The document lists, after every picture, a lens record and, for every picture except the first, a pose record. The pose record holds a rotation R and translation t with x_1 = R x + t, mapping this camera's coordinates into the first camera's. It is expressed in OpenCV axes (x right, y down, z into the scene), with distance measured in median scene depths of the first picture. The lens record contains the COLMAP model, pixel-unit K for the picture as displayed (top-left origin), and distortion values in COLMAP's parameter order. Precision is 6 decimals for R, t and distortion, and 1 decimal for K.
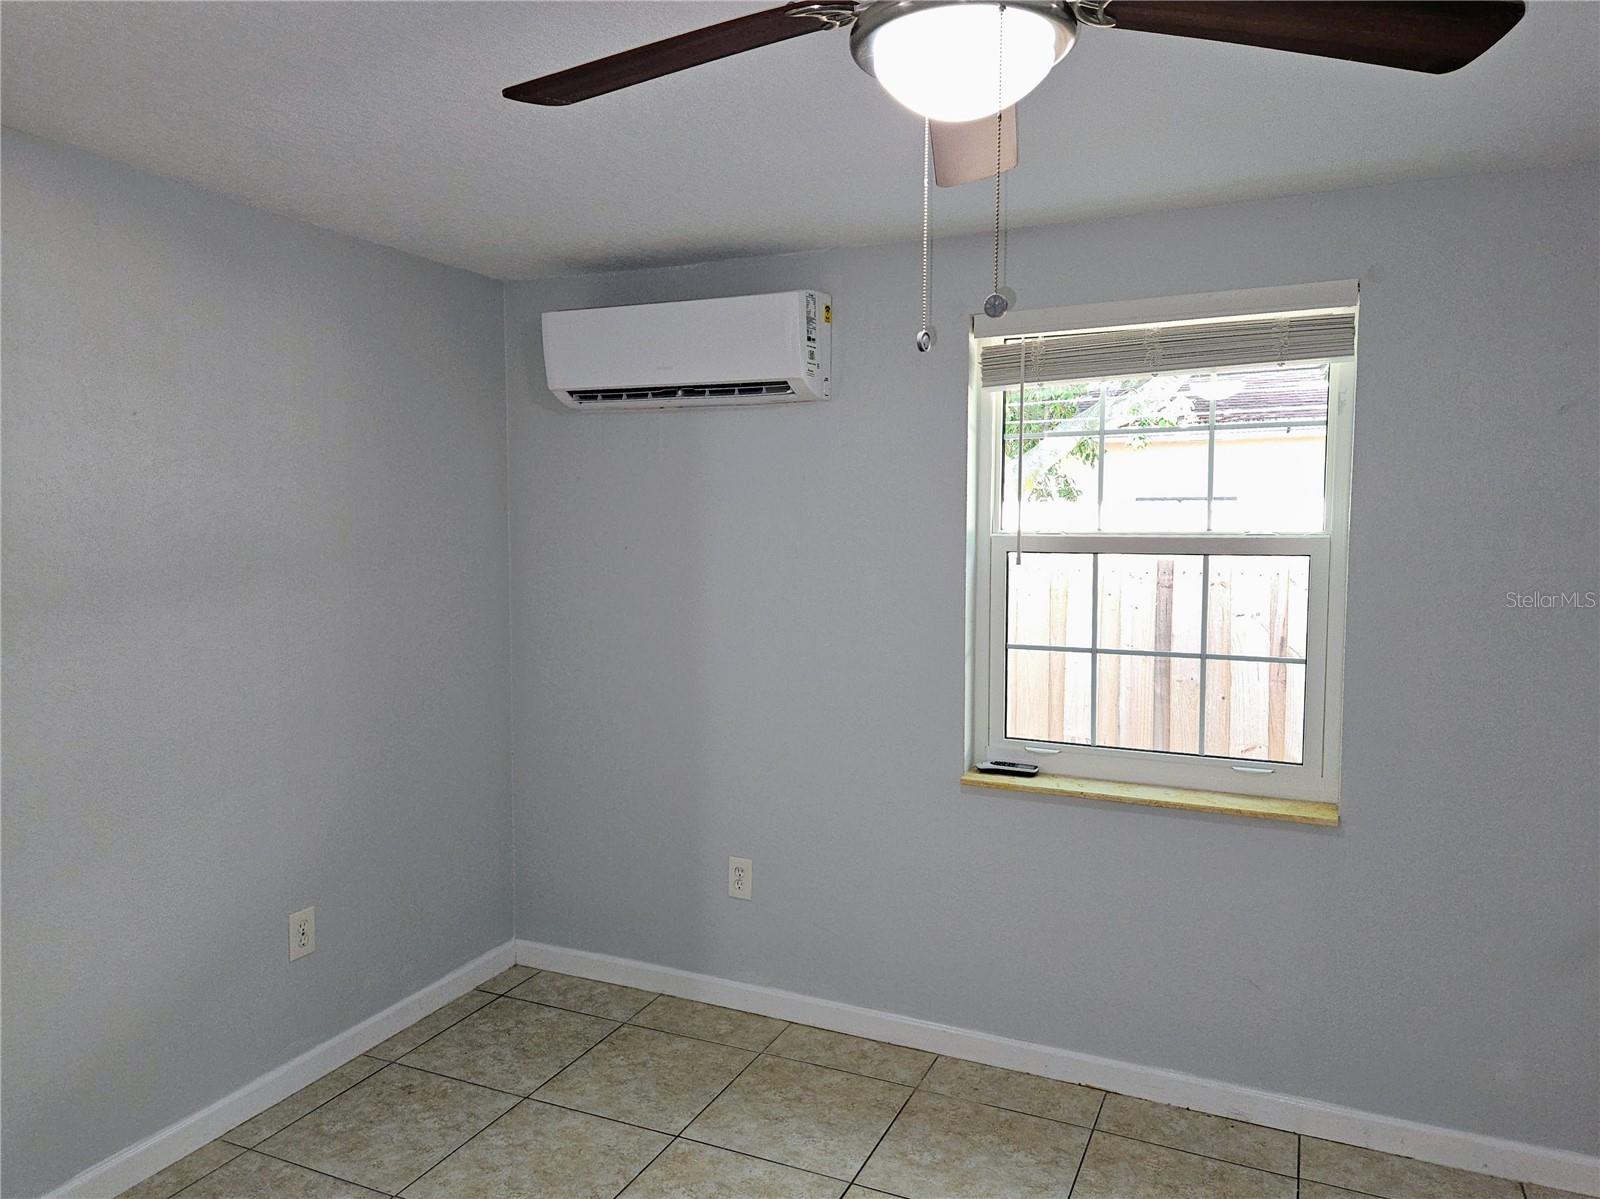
lens RADIAL K [[1094.0, 0, 791.3], [0, 1094.0, 606.1], [0, 0, 1]] dist [0.084292, -0.068994]
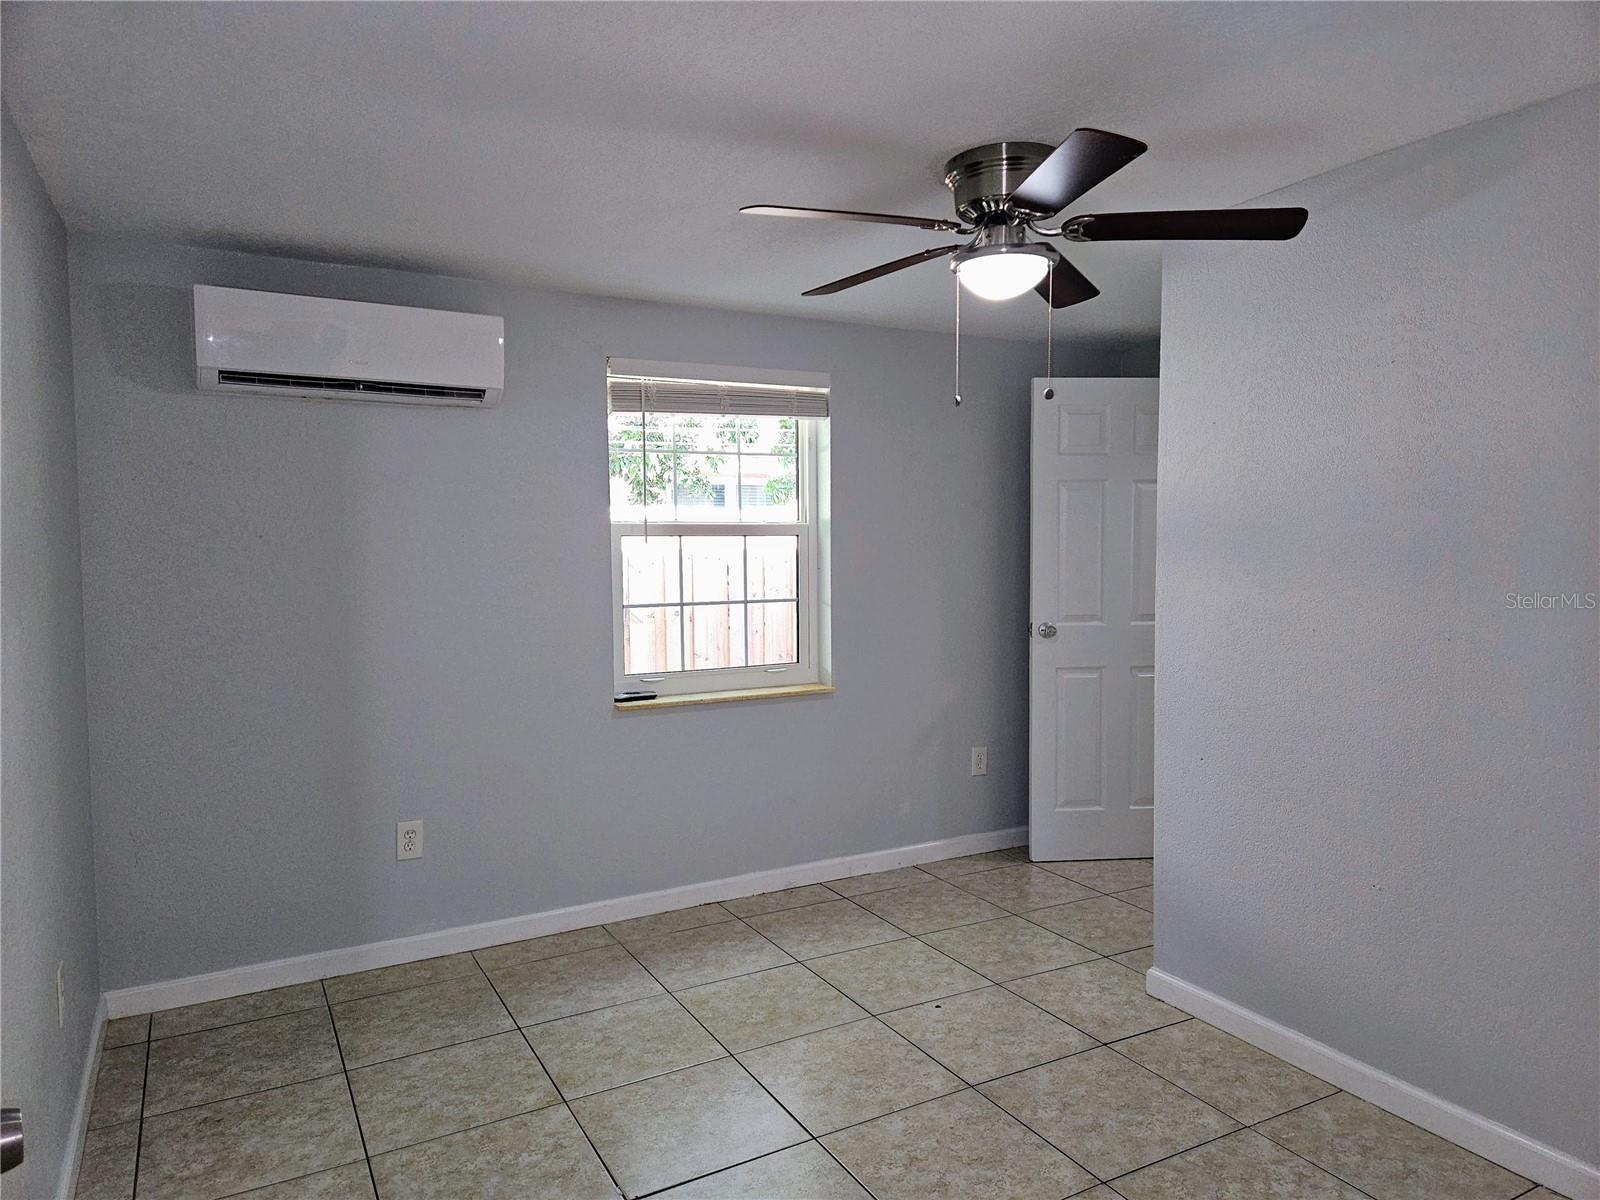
lens RADIAL K [[1094.0, 0, 791.3], [0, 1094.0, 606.6], [0, 0, 1]] dist [0.084292, -0.068994]
pose [[0.586961, -0.056777, 0.807622, -0.783295], [0.067049, 0.997520, 0.021398, 0.022580], [-0.806834, 0.041590, 0.589313, 0.050761]]
